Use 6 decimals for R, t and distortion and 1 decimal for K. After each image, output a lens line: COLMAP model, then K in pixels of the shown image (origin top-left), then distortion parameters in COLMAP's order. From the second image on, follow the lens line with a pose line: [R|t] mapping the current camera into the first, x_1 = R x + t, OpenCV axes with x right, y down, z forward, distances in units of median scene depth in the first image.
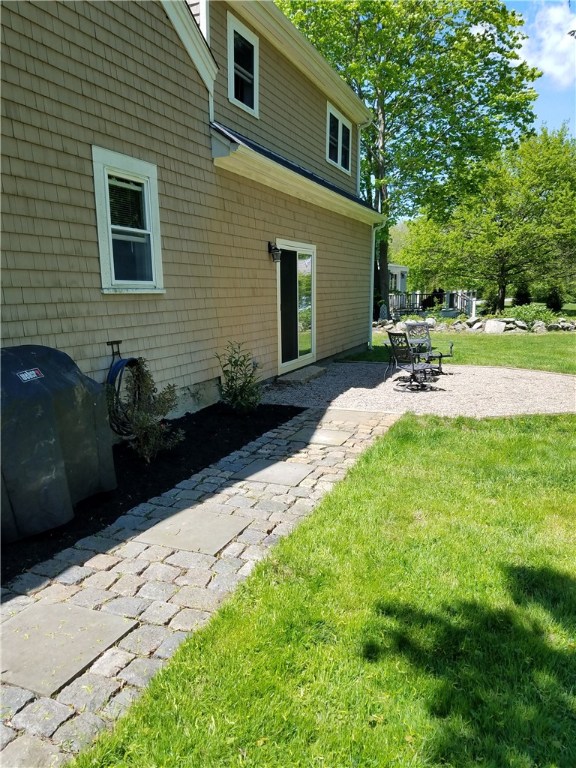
lens RADIAL K [[588.0, 0, 278.3], [0, 588.0, 381.7], [0, 0, 1]] dist [0.214653, -0.380406]
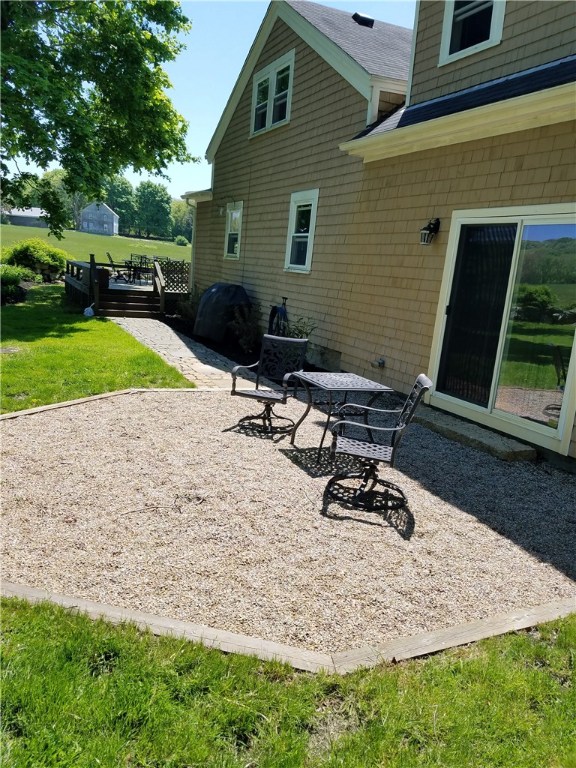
lens RADIAL K [[588.0, 0, 278.3], [0, 588.0, 381.7], [0, 0, 1]] dist [0.214653, -0.380406]
pose [[-0.678729, 0.095980, -0.728090, 1.054555], [-0.188461, 0.935457, 0.299001, -0.352571], [0.709795, 0.340158, -0.616833, 2.119348]]
